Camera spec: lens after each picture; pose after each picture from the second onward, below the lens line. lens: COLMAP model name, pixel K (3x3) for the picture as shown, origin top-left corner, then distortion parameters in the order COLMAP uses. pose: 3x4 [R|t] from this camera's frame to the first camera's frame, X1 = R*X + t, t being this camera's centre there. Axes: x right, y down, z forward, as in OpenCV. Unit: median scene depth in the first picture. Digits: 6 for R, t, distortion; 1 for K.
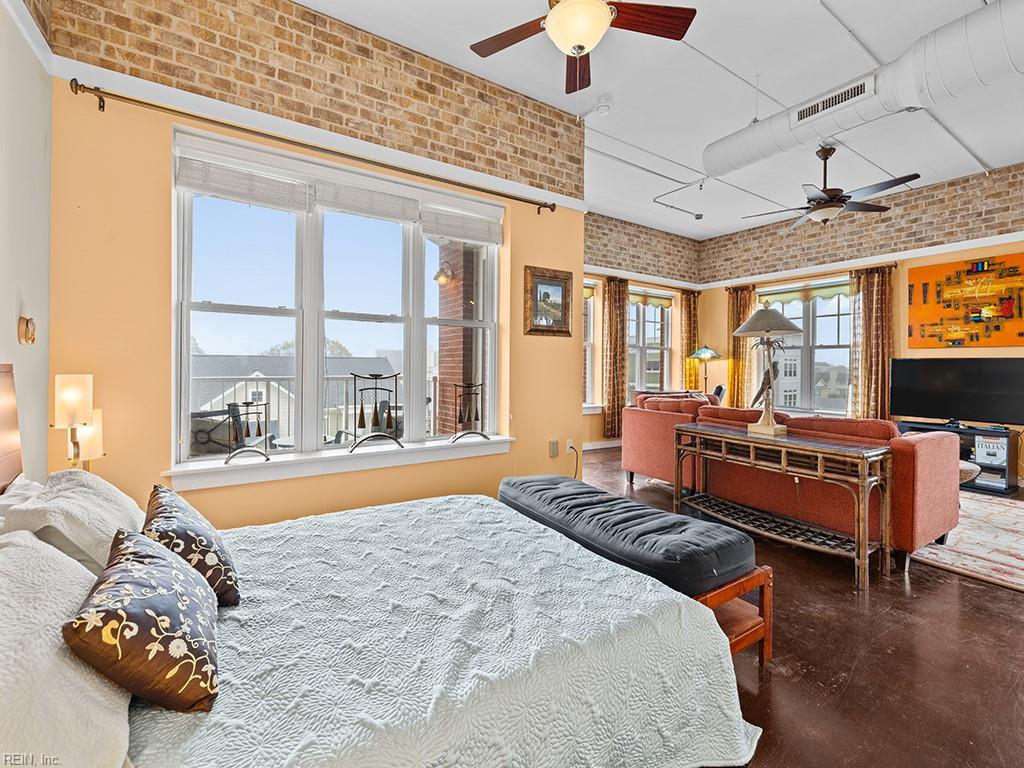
lens RADIAL K [[433.3, 0, 514.0], [0, 433.3, 364.0], [0, 0, 1]] dist [0.000148, 0.000166]
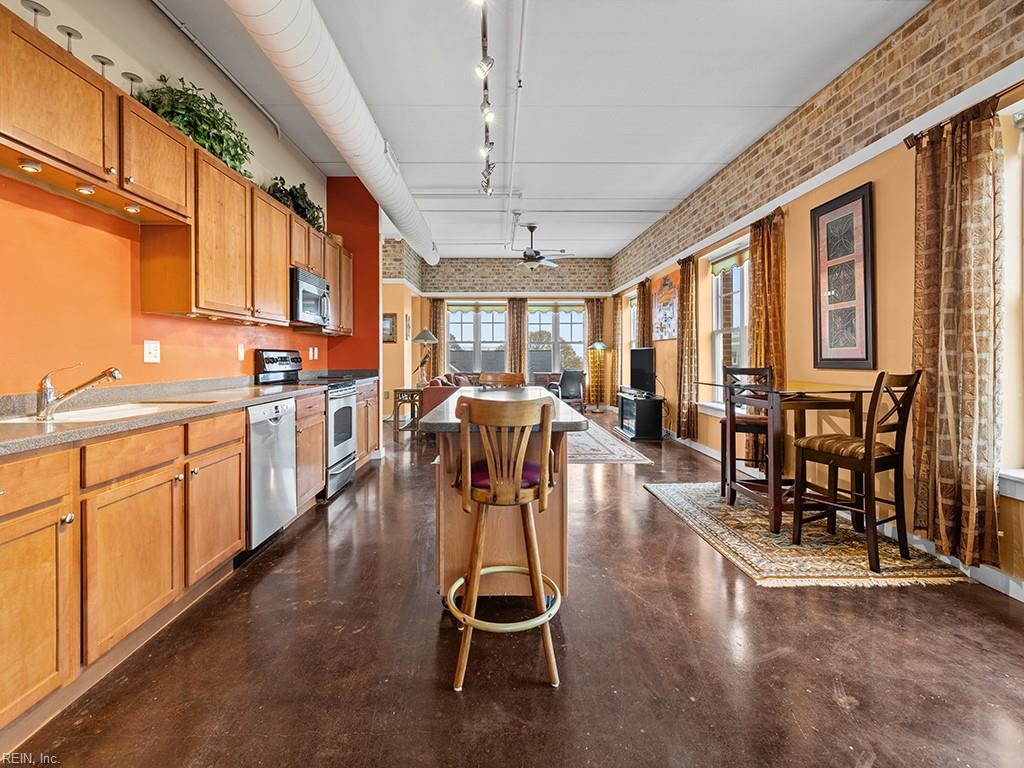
lens RADIAL K [[439.2, 0, 508.4], [0, 439.2, 357.7], [0, 0, 1]] dist [0.001745, 0.001067]
pose [[0.847751, -0.006972, -0.530349, 2.064090], [0.010307, 0.999941, 0.003329, 0.008558], [0.530295, -0.008288, 0.847773, -0.644216]]
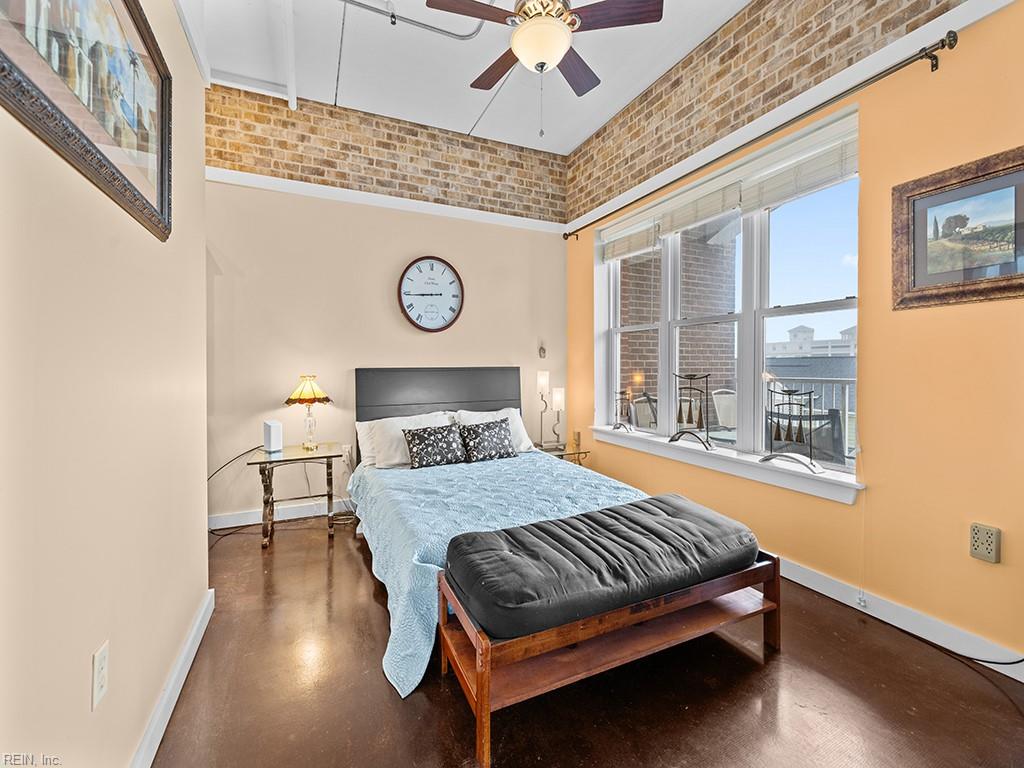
lens RADIAL K [[416.6, 0, 490.4], [0, 416.6, 368.9], [0, 0, 1]] dist [0.001945, 0.000131]
pose [[-0.156797, 0.002496, -0.987628, 0.716154], [0.005230, 0.999985, 0.001697, 0.005701], [0.987617, -0.004899, -0.156808, 0.631203]]
